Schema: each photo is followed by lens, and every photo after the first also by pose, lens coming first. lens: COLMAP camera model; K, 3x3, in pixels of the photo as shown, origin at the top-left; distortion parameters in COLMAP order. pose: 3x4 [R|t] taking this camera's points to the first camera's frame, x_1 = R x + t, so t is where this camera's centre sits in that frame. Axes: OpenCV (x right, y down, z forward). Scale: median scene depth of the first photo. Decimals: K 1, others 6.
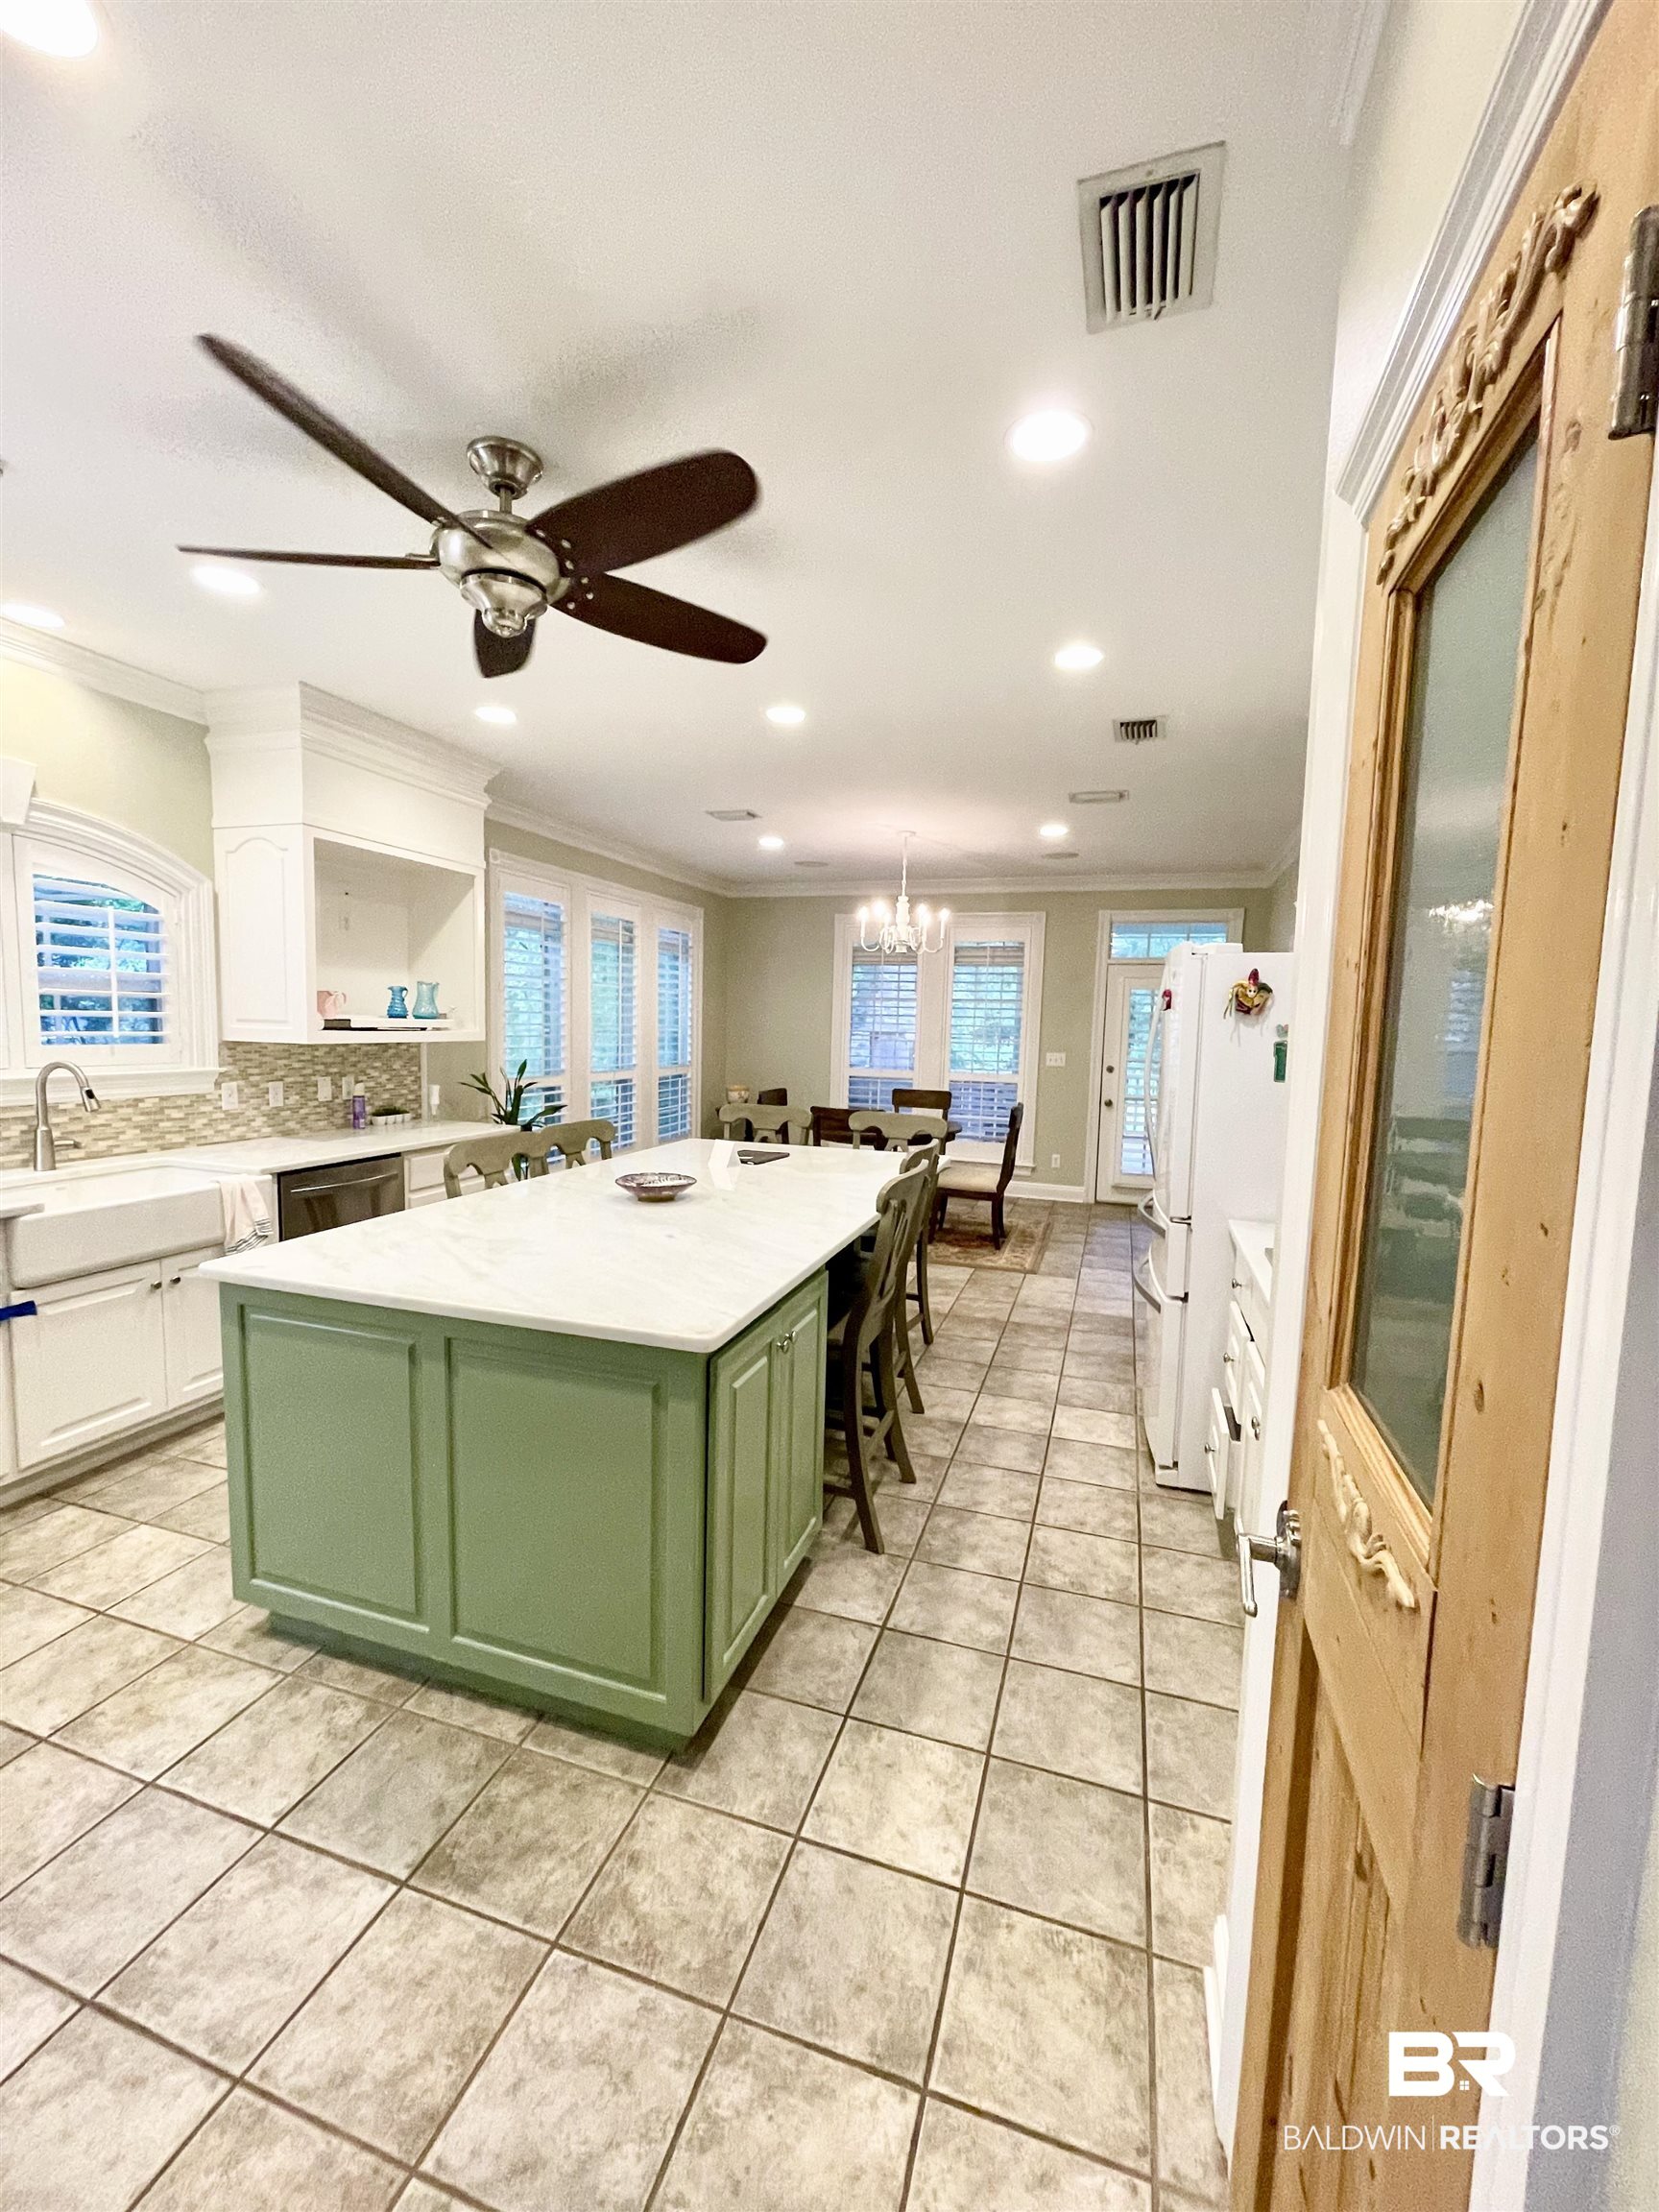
lens RADIAL K [[891.3, 0, 826.6], [0, 891.3, 1100.2], [0, 0, 1]] dist [-0.005595, -0.000007]
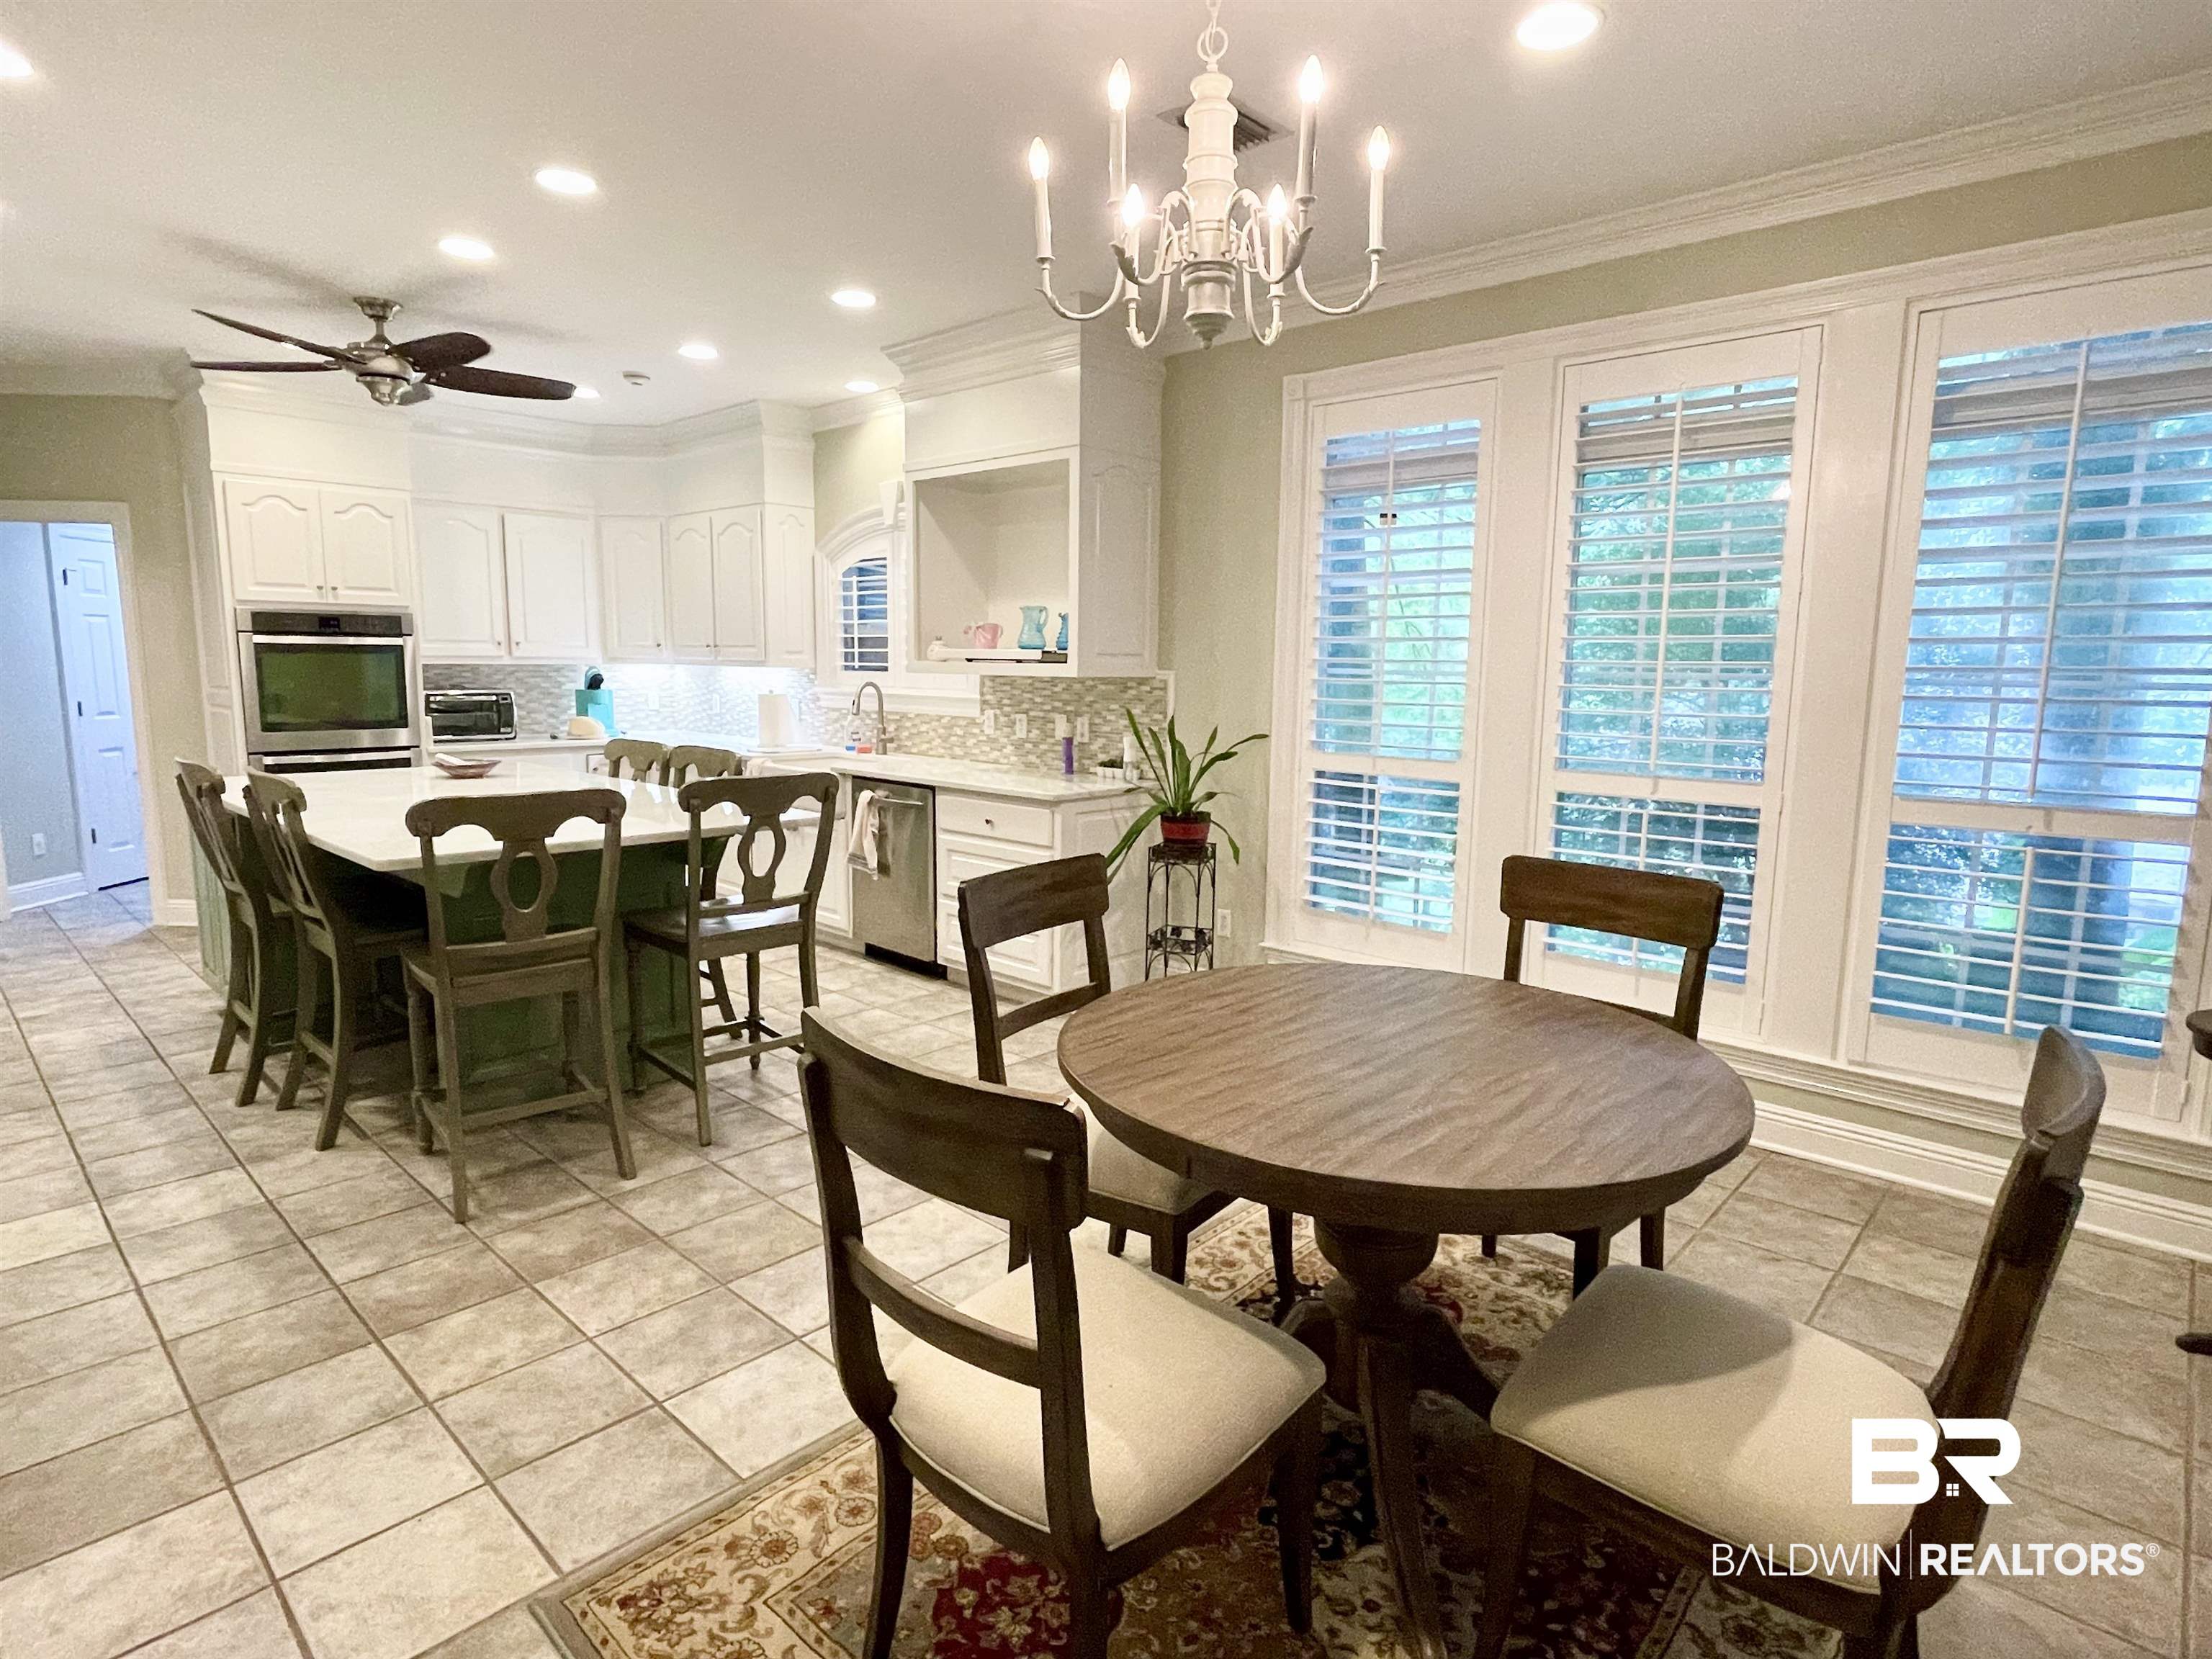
lens RADIAL K [[1165.1, 0, 1101.9], [0, 1165.1, 828.1], [0, 0, 1]] dist [0.016799, 0.001627]
pose [[-0.423172, 0.103474, -0.900121, 0.605676], [-0.098695, 0.982282, 0.159318, -0.120045], [0.900658, 0.156256, -0.405462, 1.707644]]
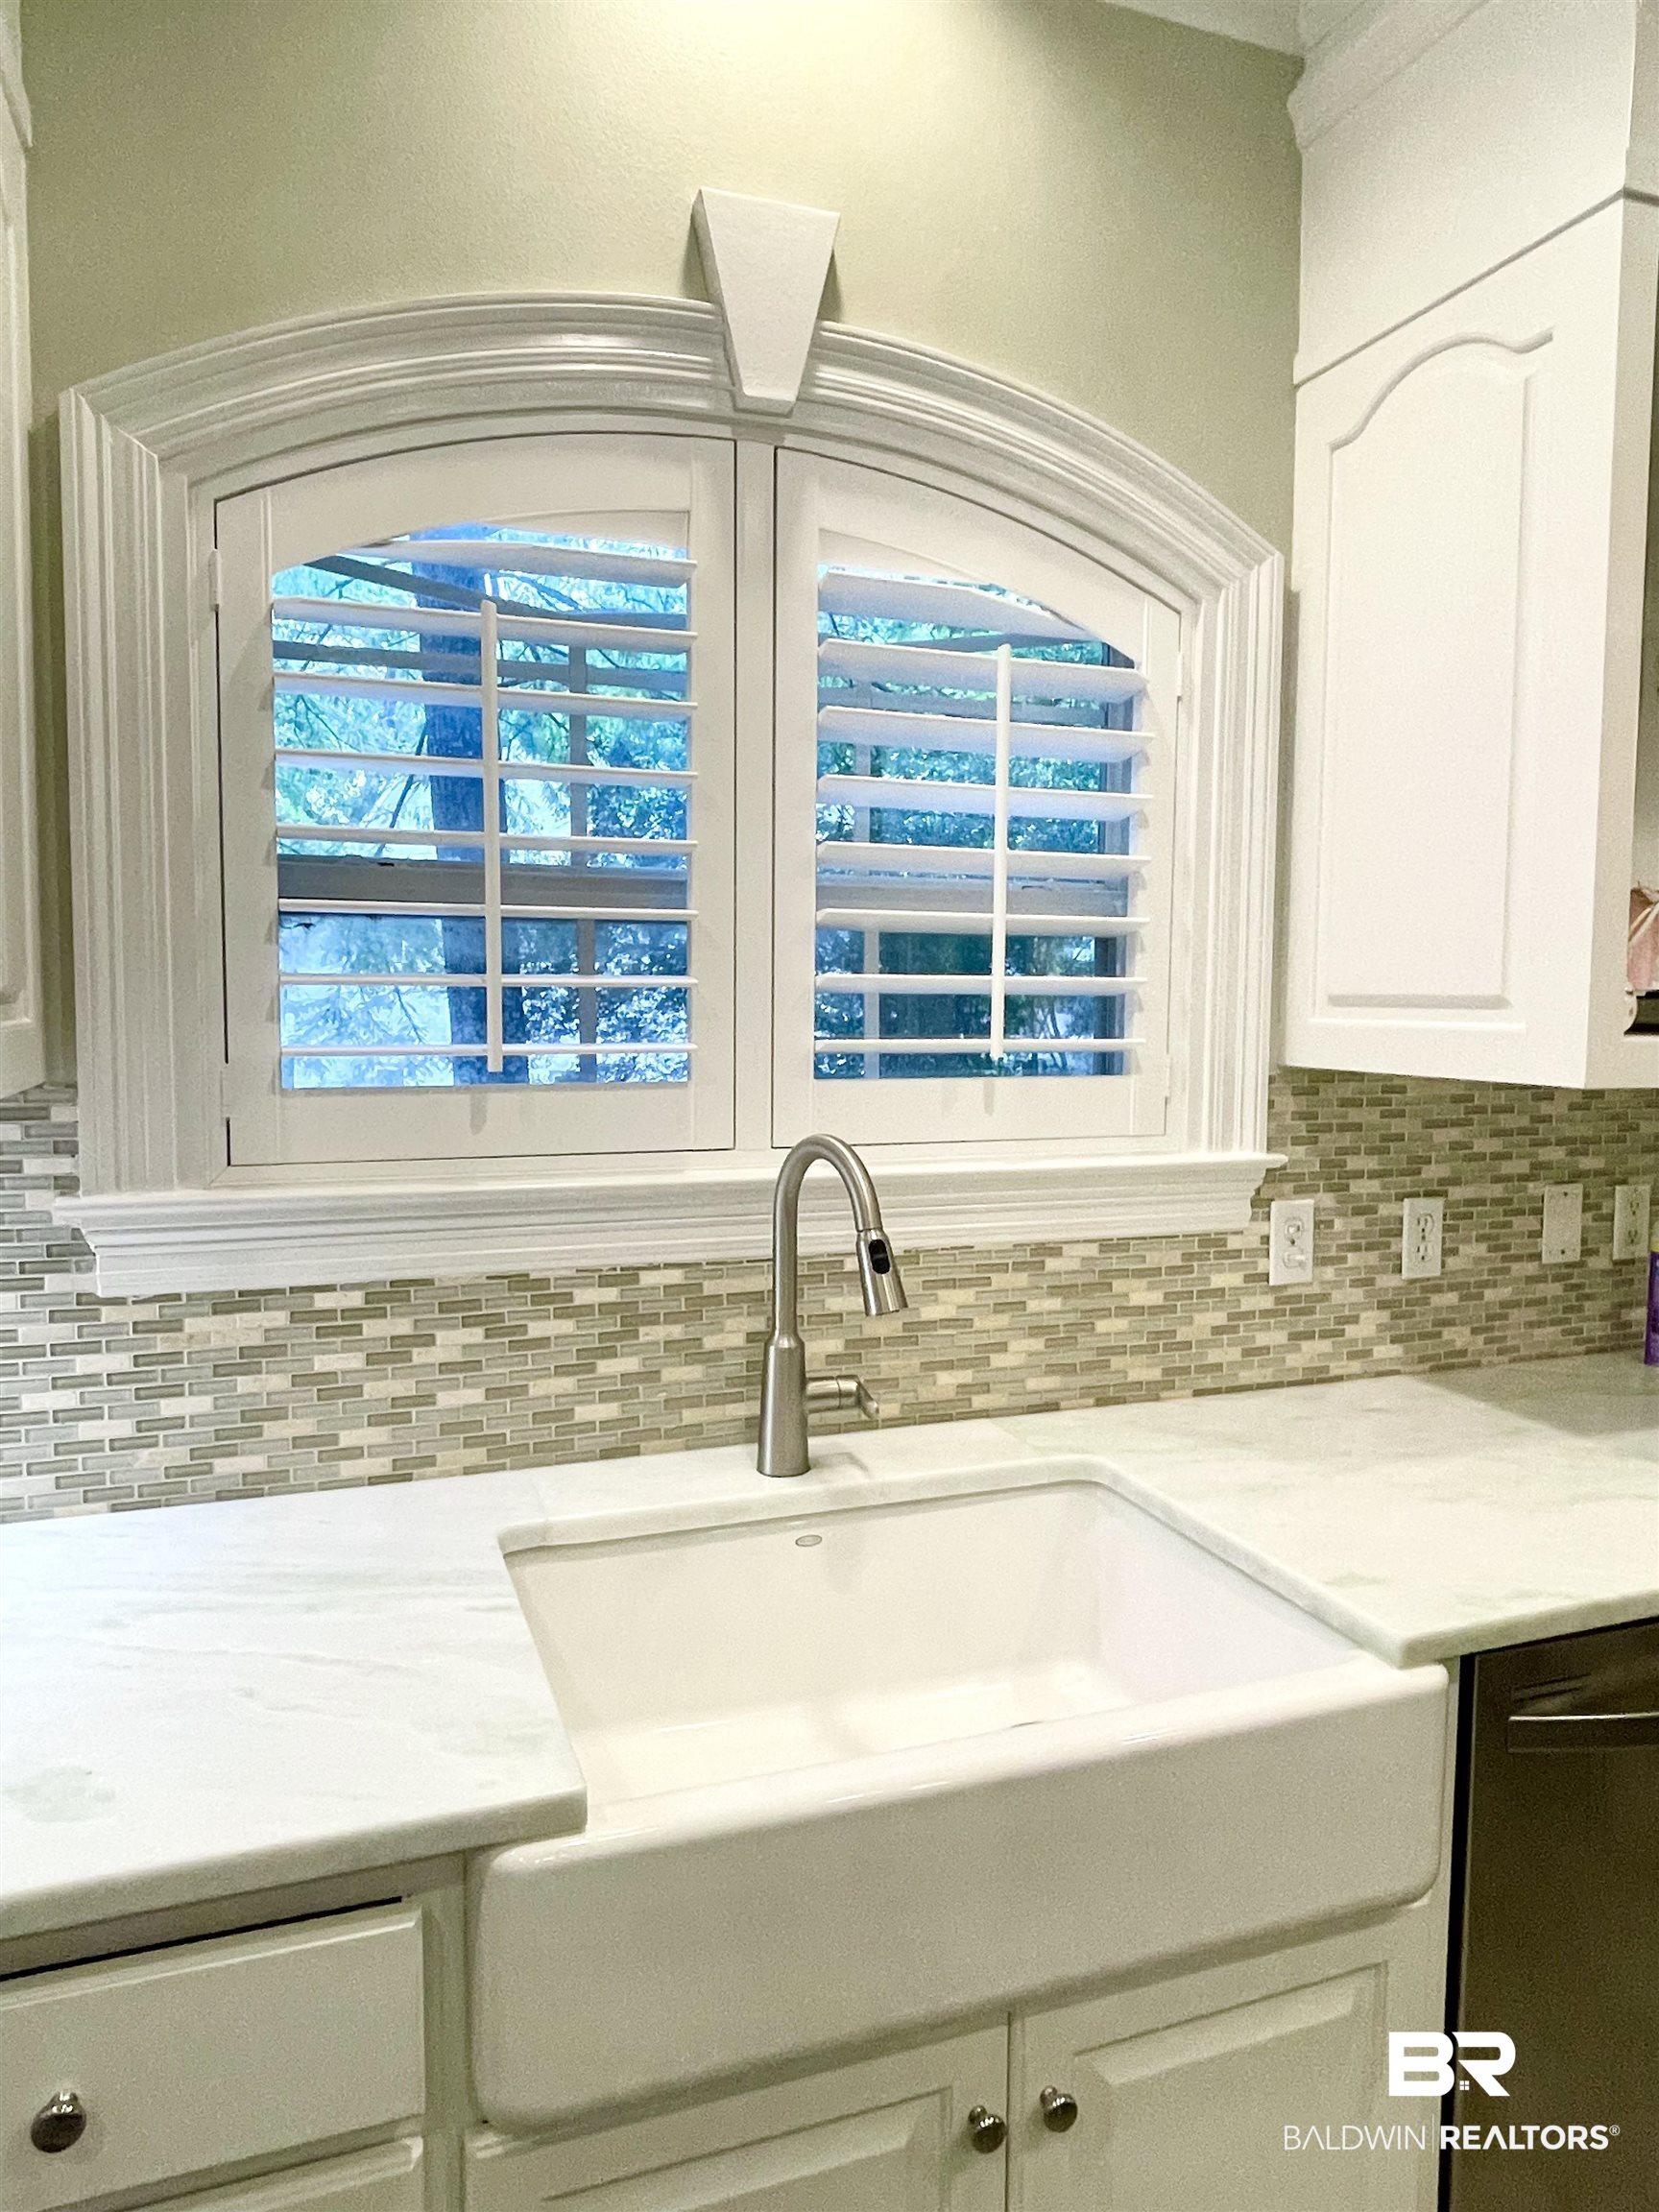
lens RADIAL K [[1416.5, 0, 811.4], [0, 1416.5, 1093.8], [0, 0, 1]] dist [0.006396, -0.005905]
pose [[0.622557, 0.037285, -0.781686, -0.376590], [-0.061014, 0.998136, -0.000984, -0.044793], [0.780193, 0.048306, 0.623671, 0.537216]]
